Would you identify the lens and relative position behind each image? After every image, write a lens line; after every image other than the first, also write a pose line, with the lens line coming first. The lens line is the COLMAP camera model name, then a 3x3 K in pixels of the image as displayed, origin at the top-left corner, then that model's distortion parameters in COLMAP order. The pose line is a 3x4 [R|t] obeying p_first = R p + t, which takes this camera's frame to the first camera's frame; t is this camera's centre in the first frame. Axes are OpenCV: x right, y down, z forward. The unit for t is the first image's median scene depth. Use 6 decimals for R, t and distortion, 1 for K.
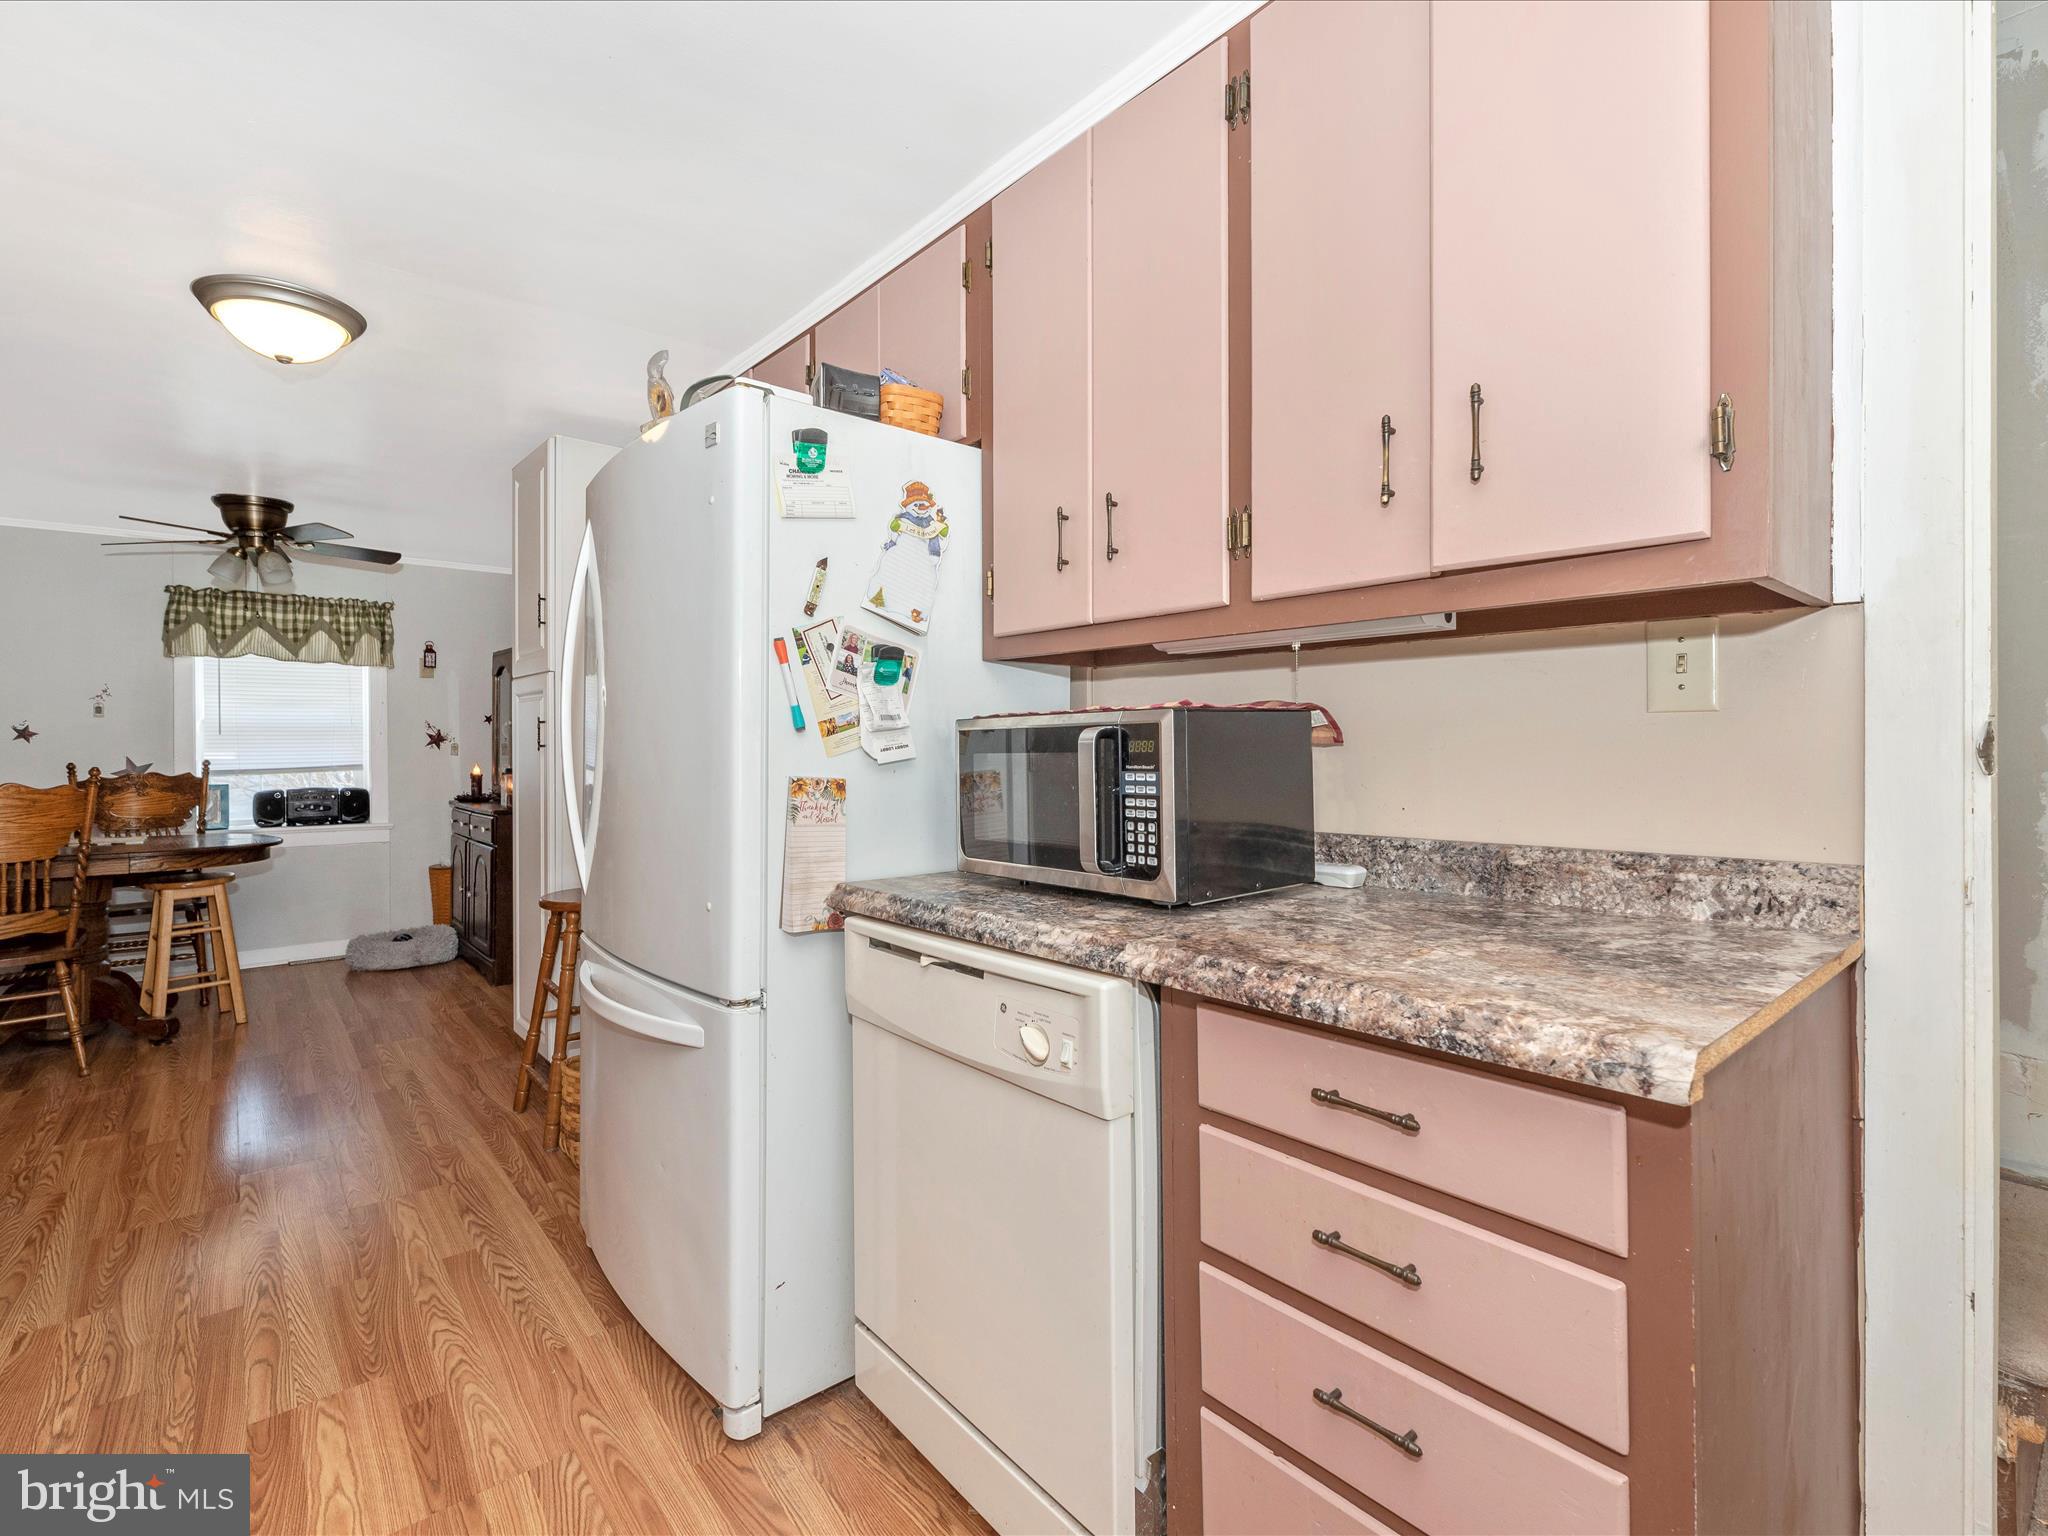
lens RADIAL K [[927.7, 0, 1026.4], [0, 927.7, 737.3], [0, 0, 1]] dist [0.006495, -0.002367]
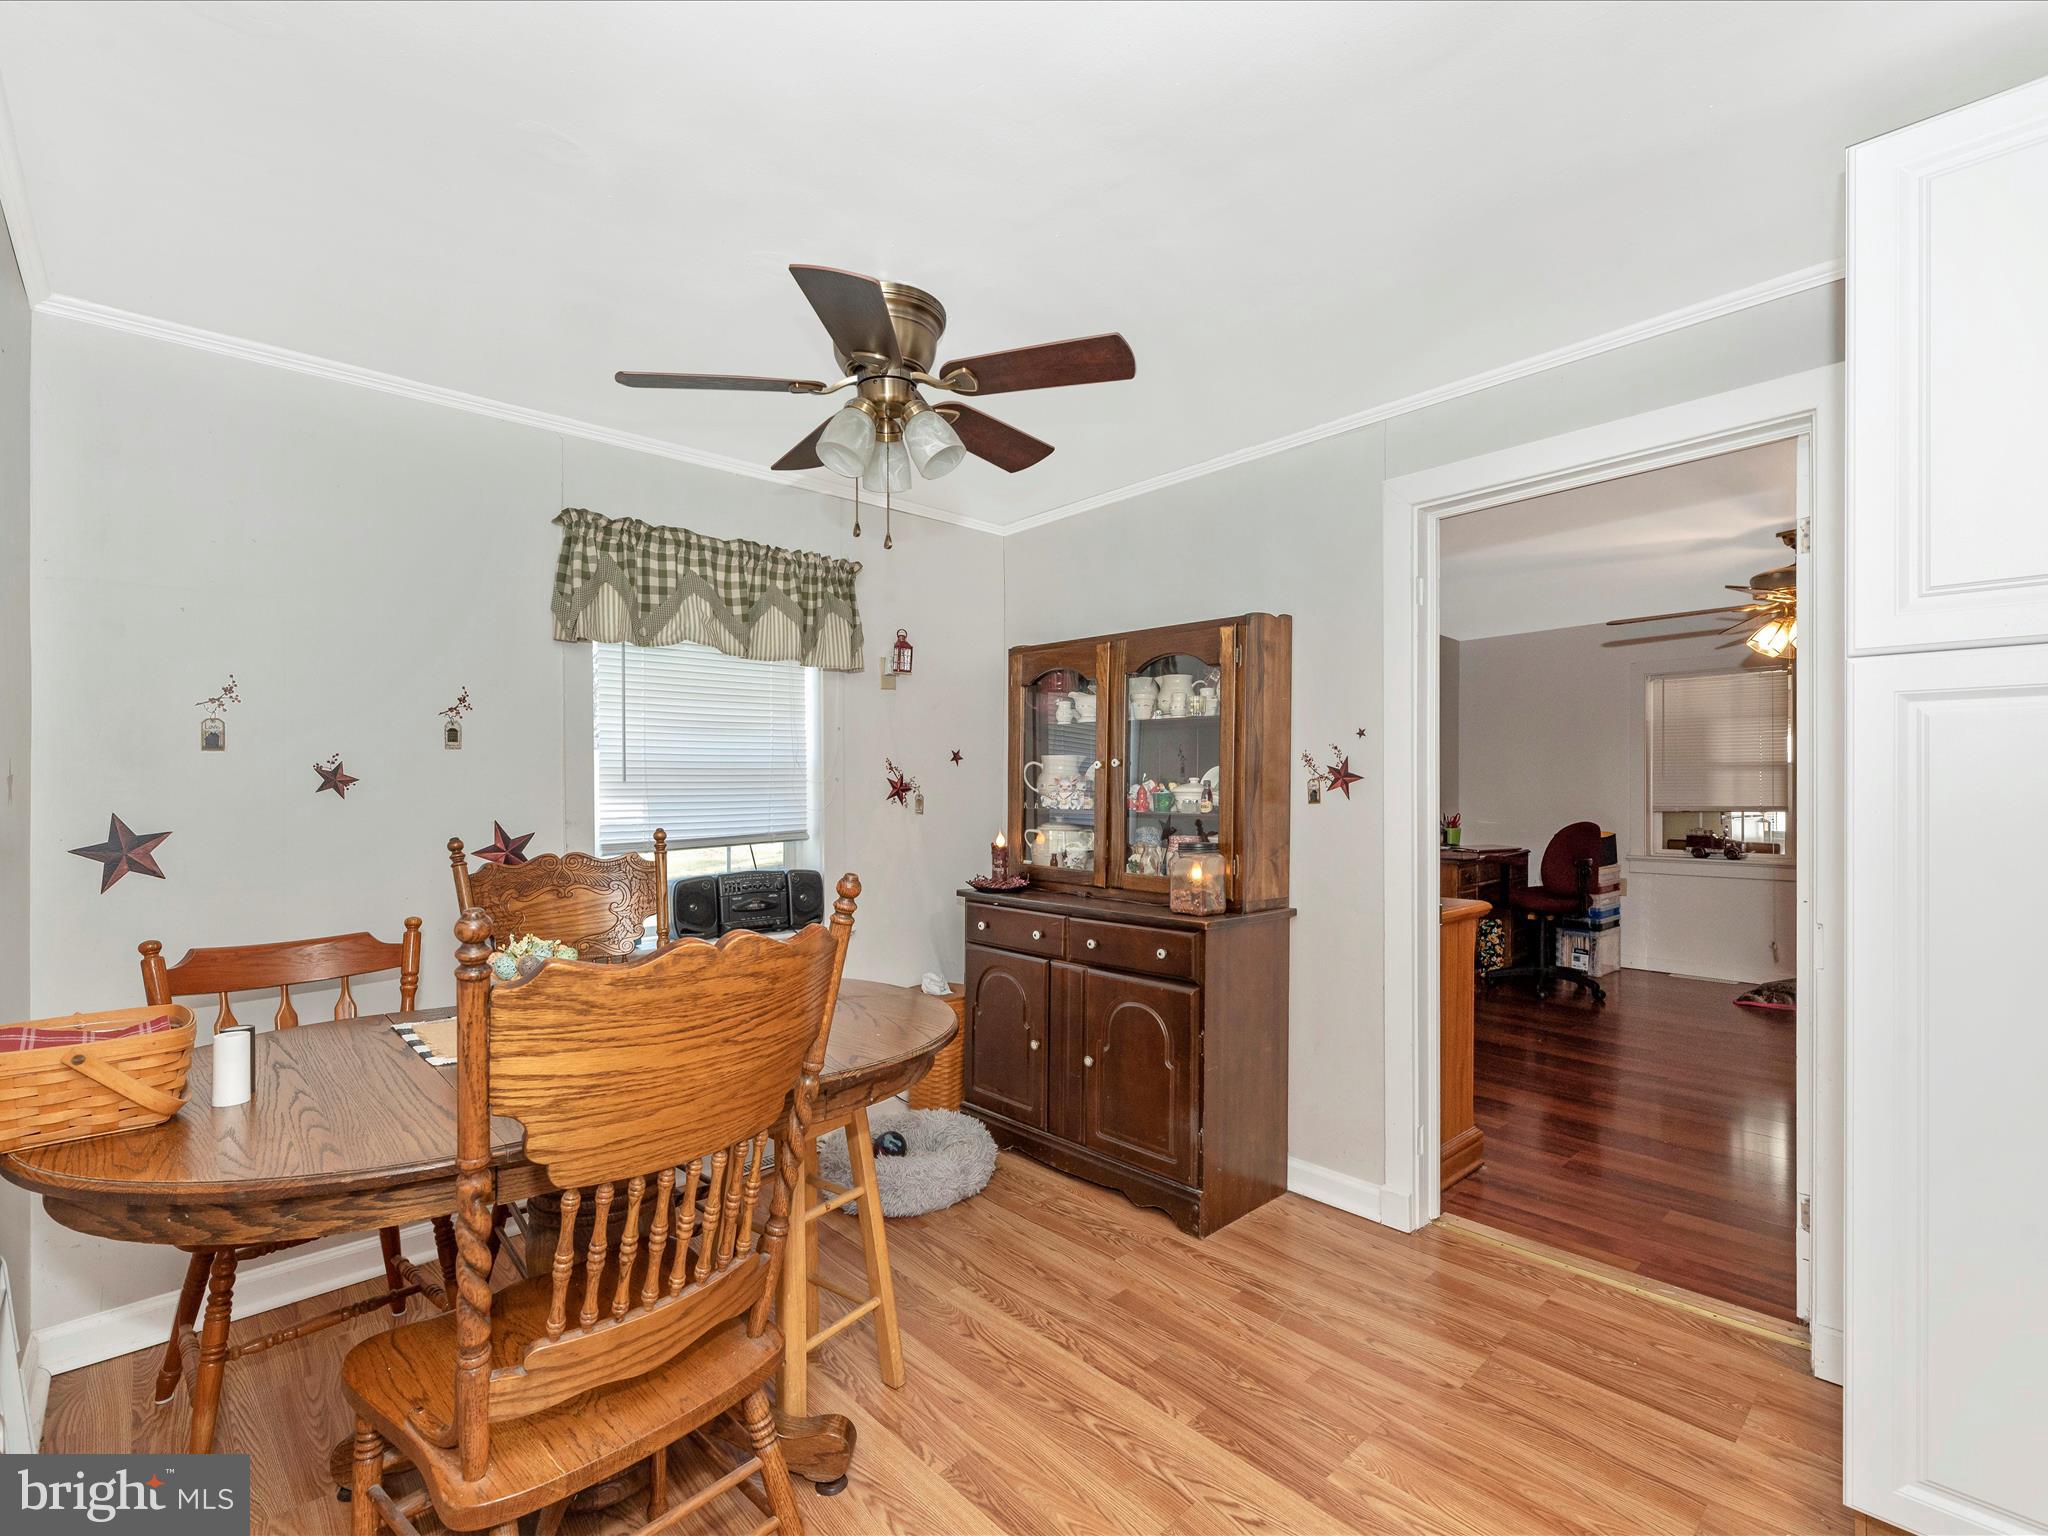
lens RADIAL K [[927.7, 0, 1002.9], [0, 927.7, 778.6], [0, 0, 1]] dist [0.006495, -0.002367]
pose [[0.998611, 0.003704, 0.052552, -0.663607], [-0.003607, 0.999992, -0.001949, -0.004000], [-0.052559, 0.001756, 0.998616, 0.419808]]
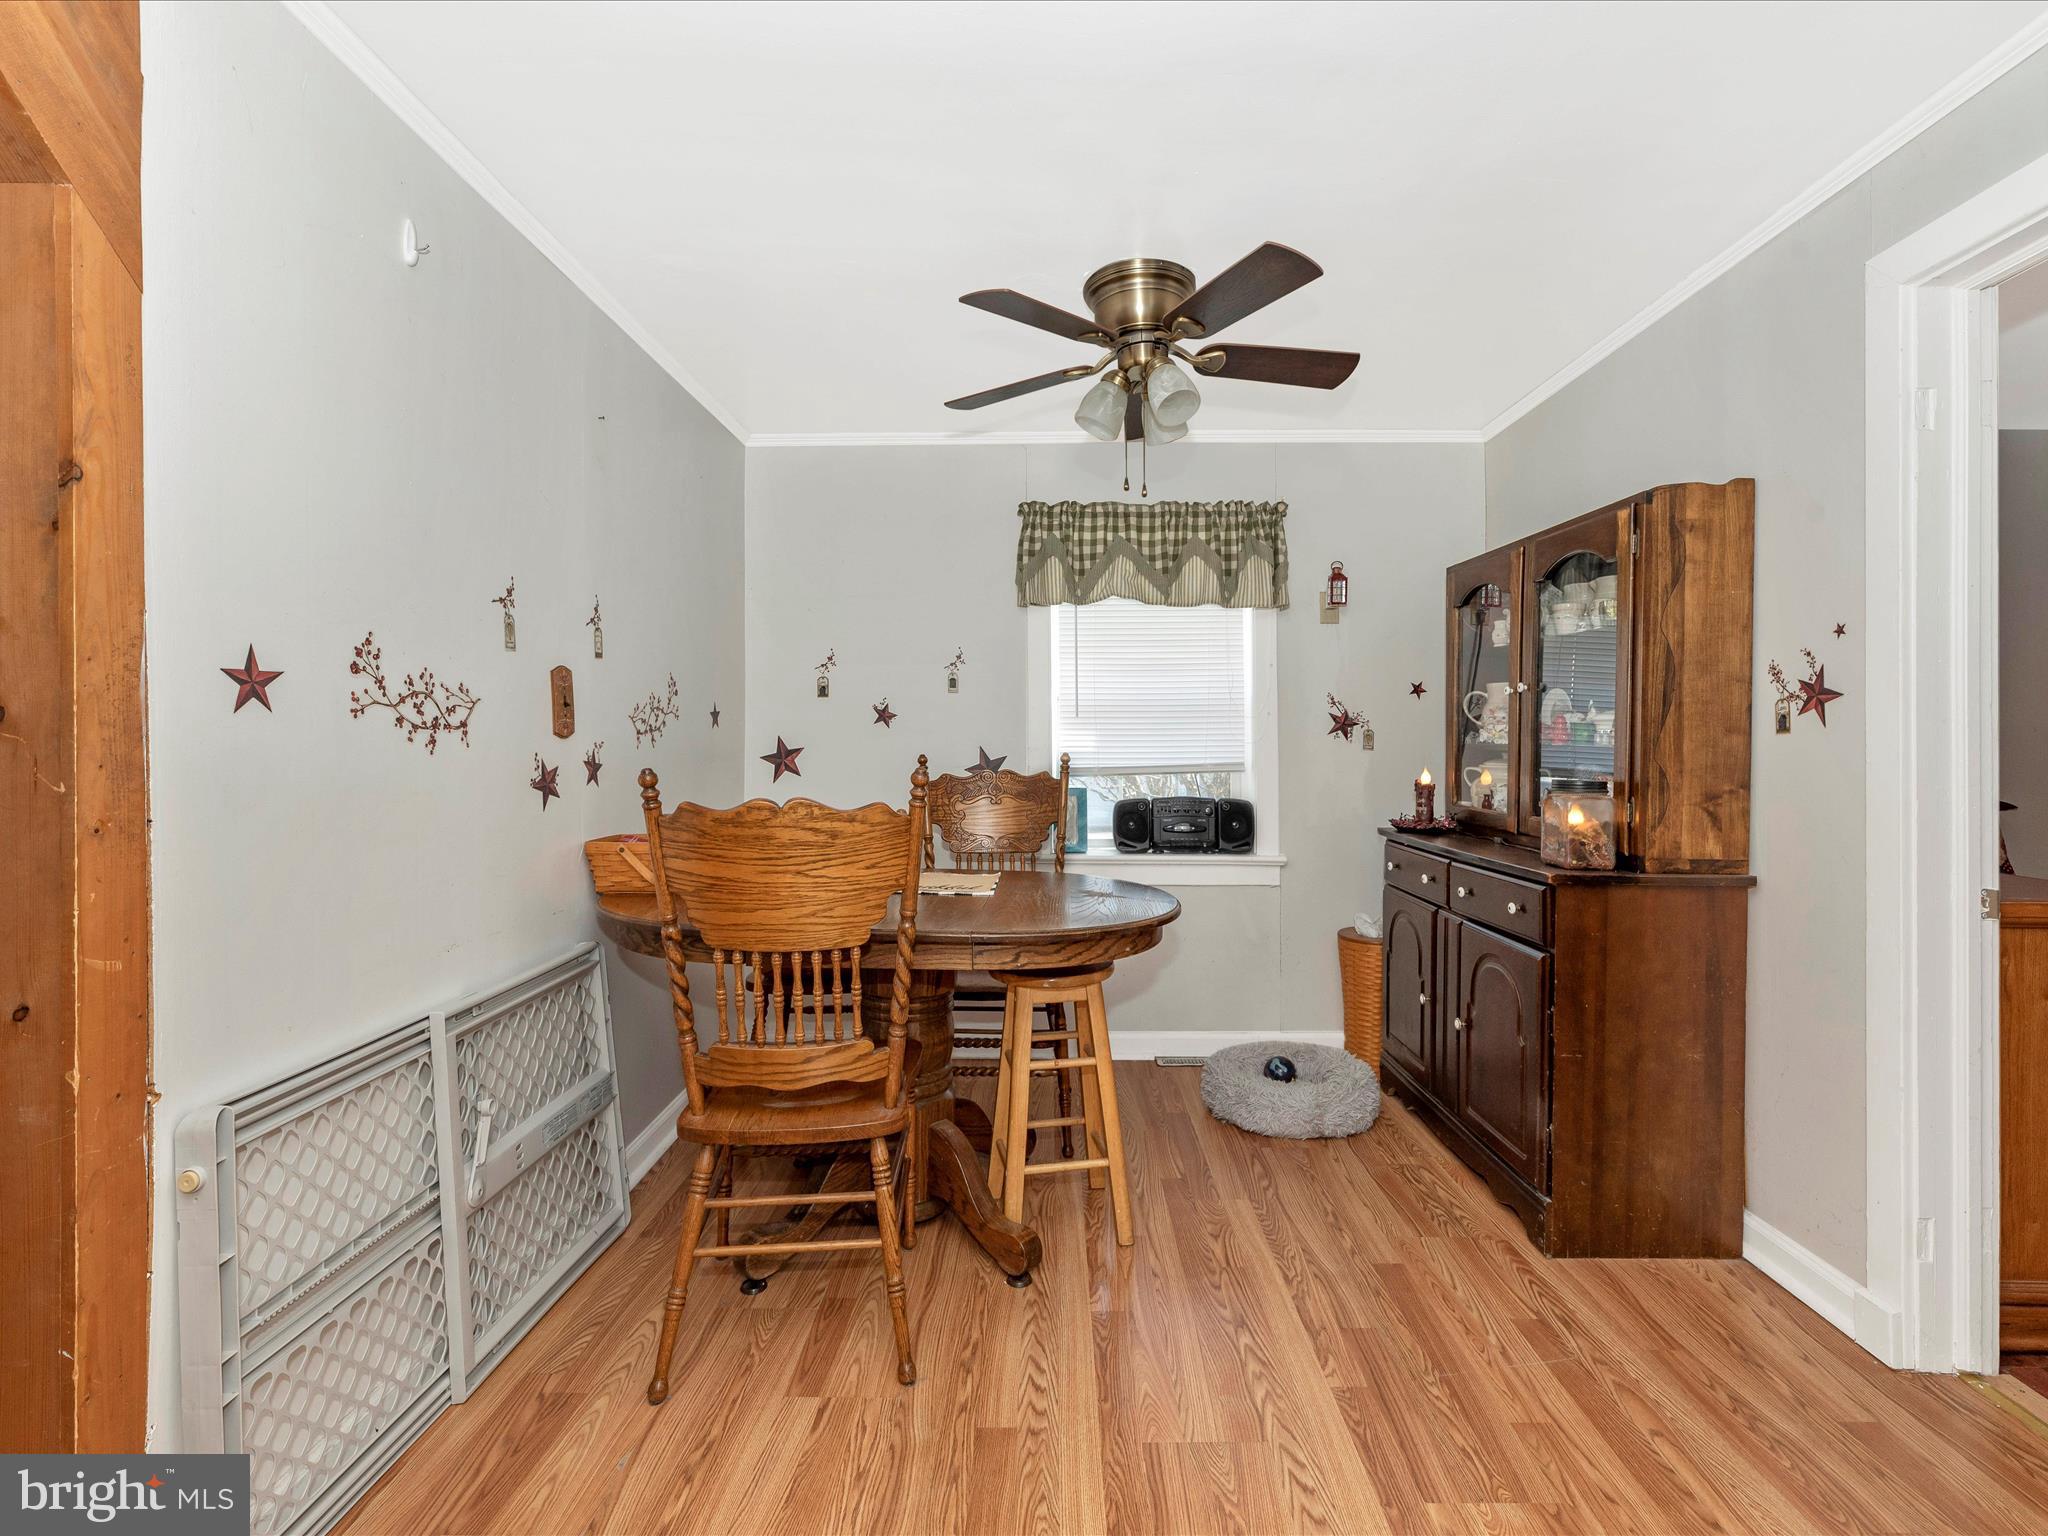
lens RADIAL K [[927.7, 0, 1059.1], [0, 927.7, 737.0], [0, 0, 1]] dist [0.006495, -0.002367]
pose [[0.769196, 0.004532, -0.638997, -0.431040], [-0.002932, 0.999989, 0.003562, 0.010372], [0.639007, -0.000866, 0.769201, 0.456817]]
